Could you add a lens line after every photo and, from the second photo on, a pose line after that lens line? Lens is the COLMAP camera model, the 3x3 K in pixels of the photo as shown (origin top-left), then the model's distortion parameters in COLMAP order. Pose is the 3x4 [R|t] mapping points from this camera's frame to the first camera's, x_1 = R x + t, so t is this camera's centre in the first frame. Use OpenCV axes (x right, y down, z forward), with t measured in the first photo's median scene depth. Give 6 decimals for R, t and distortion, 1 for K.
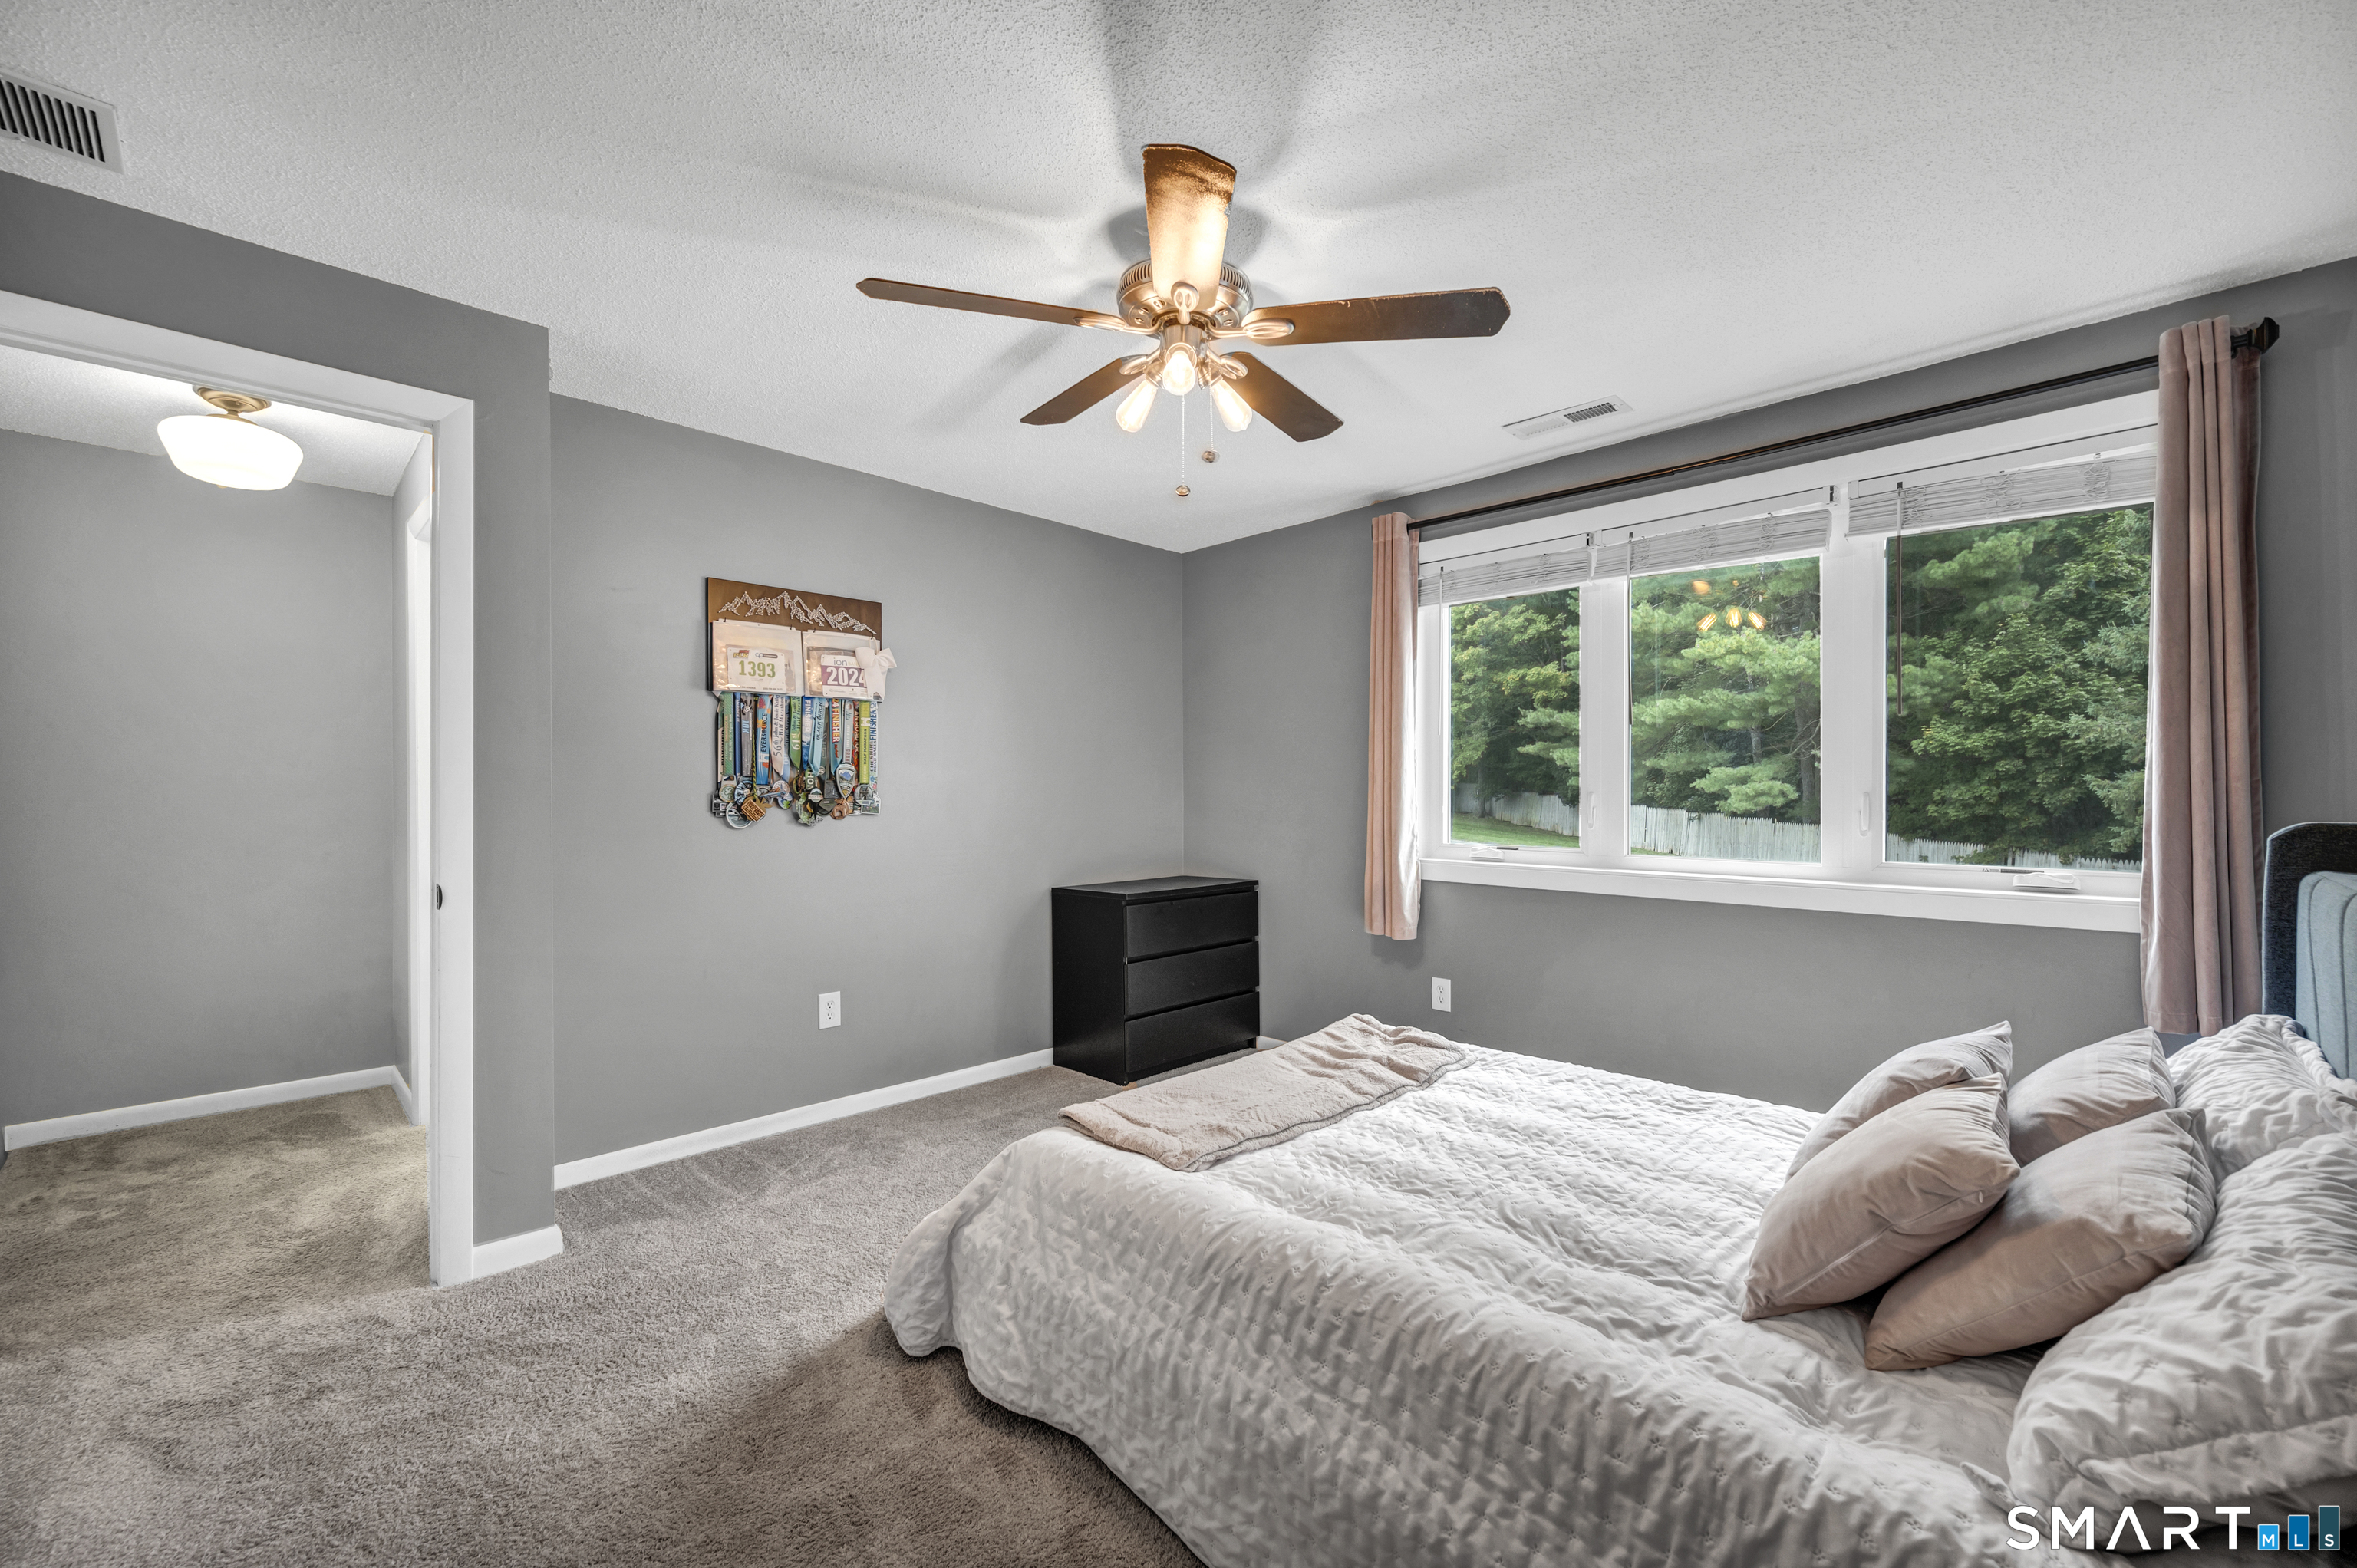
lens RADIAL K [[948.9, 0, 1178.5], [0, 948.9, 784.0], [0, 0, 1]] dist [-0.001541, -0.000001]
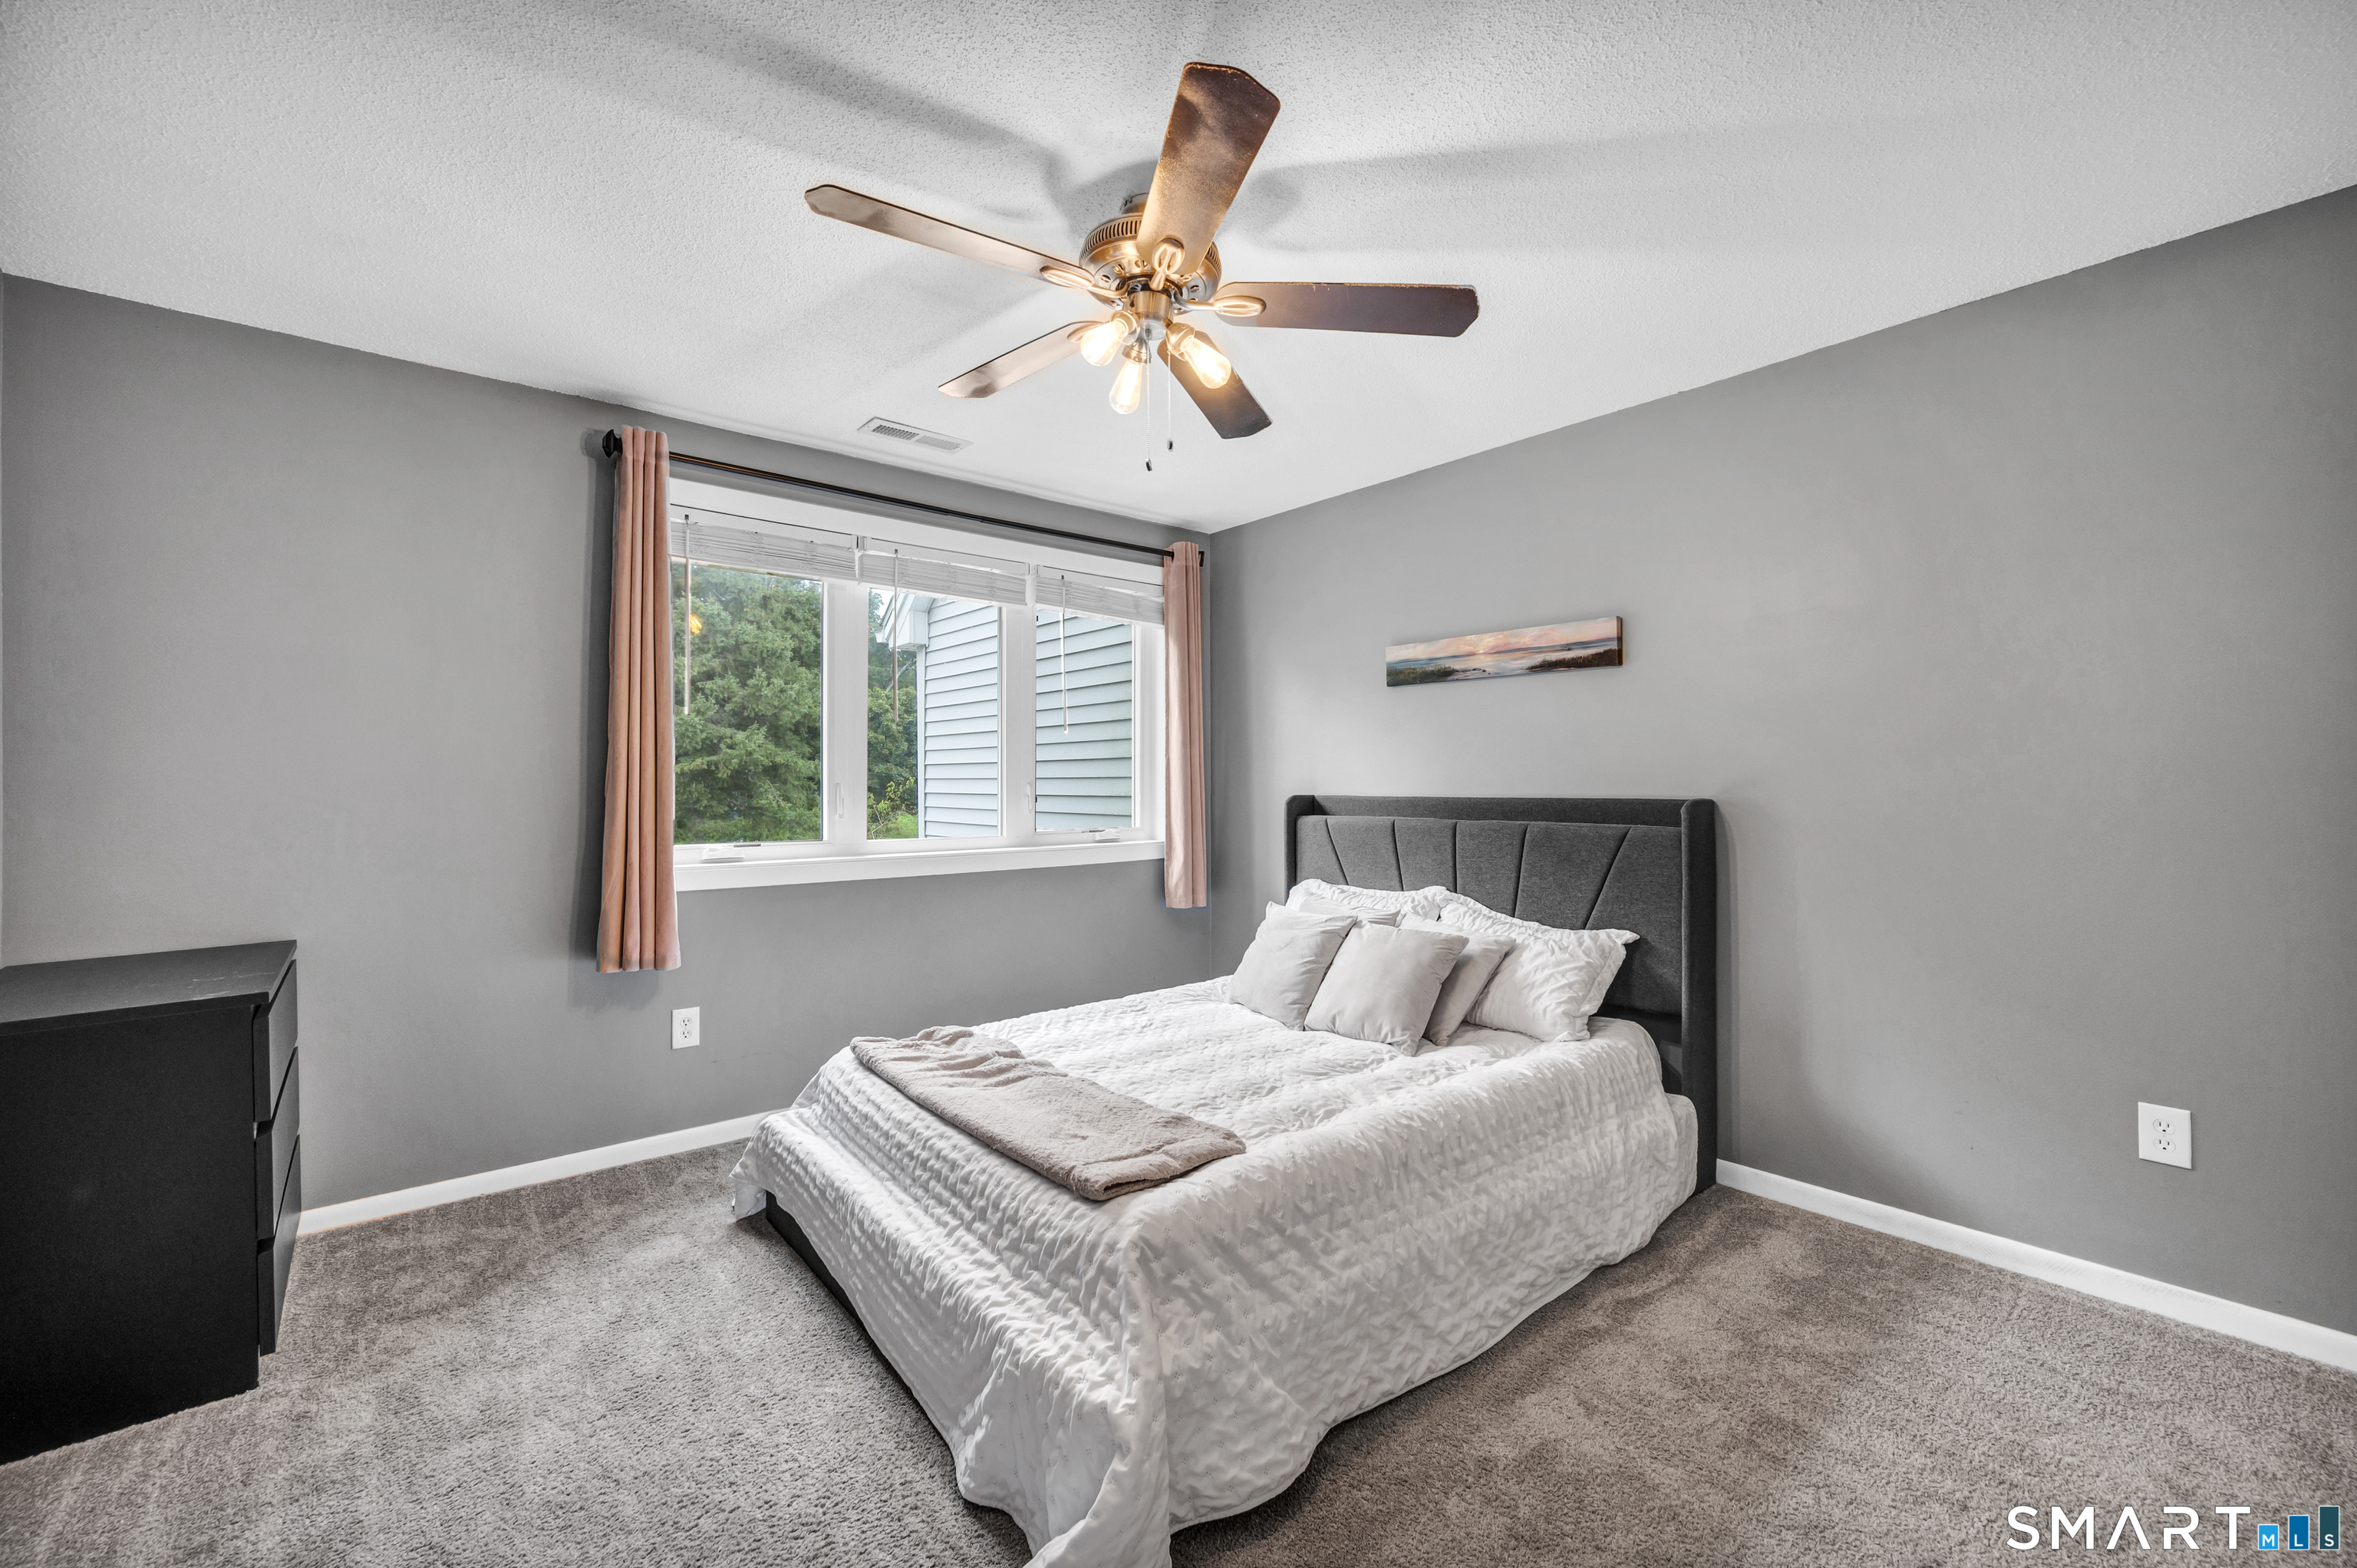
lens RADIAL K [[948.9, 0, 1178.5], [0, 948.9, 784.0], [0, 0, 1]] dist [-0.001541, -0.000001]
pose [[0.091449, -0.001115, 0.995809, -0.868289], [-0.003426, 0.999993, 0.001435, 0.007381], [-0.995804, -0.003543, 0.091445, 0.829867]]
